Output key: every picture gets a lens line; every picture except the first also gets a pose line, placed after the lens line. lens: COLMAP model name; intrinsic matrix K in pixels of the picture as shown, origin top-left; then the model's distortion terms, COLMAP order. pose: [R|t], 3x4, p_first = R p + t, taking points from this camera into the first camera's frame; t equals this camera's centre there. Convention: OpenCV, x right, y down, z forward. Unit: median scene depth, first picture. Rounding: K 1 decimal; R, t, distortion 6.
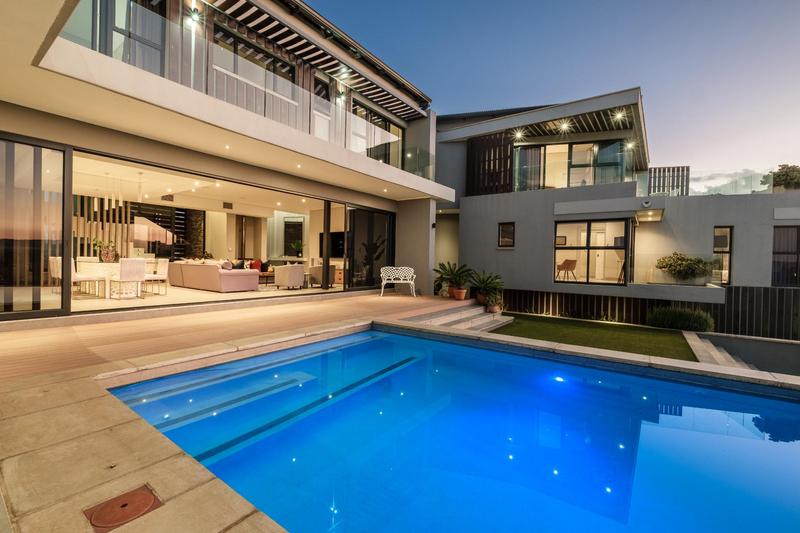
lens RADIAL K [[344.9, 0, 401.7], [0, 344.9, 266.2], [0, 0, 1]] dist [-0.000612, -0.002857]
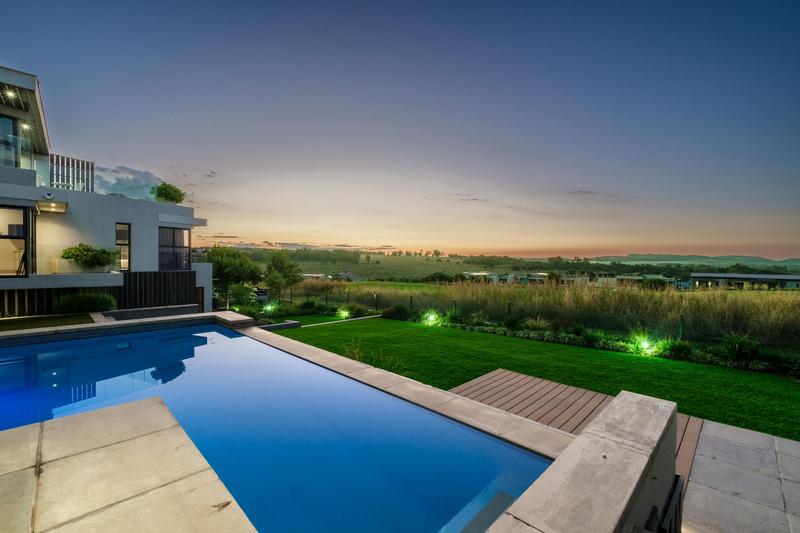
lens RADIAL K [[344.9, 0, 401.2], [0, 344.9, 266.4], [0, 0, 1]] dist [-0.000612, -0.002857]
pose [[0.158228, -0.036332, 0.986734, -0.116521], [0.005513, 0.999340, 0.035912, -0.002078], [-0.987387, -0.000243, 0.158324, -0.165673]]
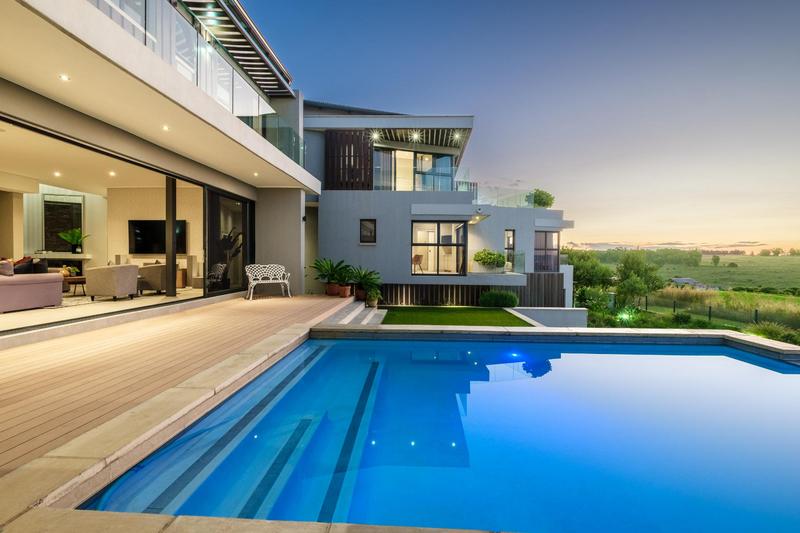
lens RADIAL K [[344.9, 0, 402.5], [0, 344.9, 265.2], [0, 0, 1]] dist [-0.000612, -0.002857]
pose [[0.834541, -0.023118, 0.550460, -0.195063], [0.016327, 0.999718, 0.017232, -0.004981], [-0.550703, -0.005393, 0.834684, 0.084417]]
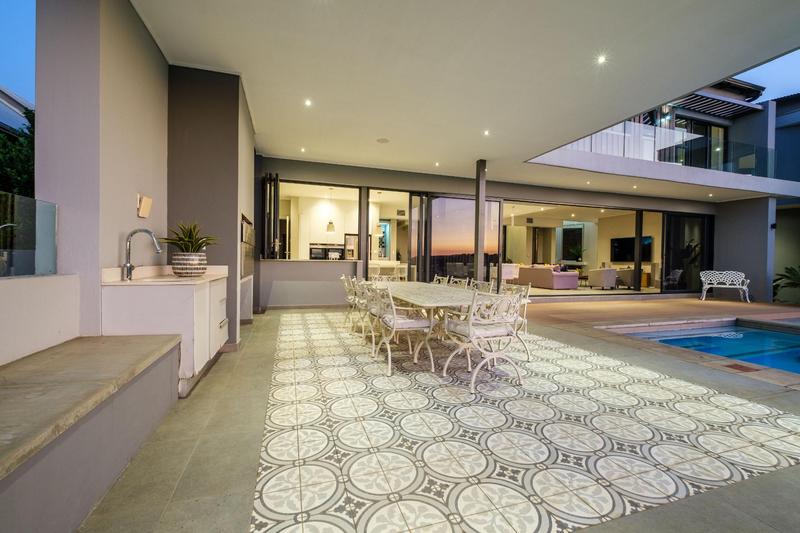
lens RADIAL K [[344.9, 0, 402.1], [0, 344.9, 266.7], [0, 0, 1]] dist [-0.000612, -0.002857]
pose [[0.812373, 0.001522, -0.583136, -0.173286], [-0.006408, 0.999960, -0.006317, 0.001485], [0.583103, 0.008869, 0.812350, -0.307158]]
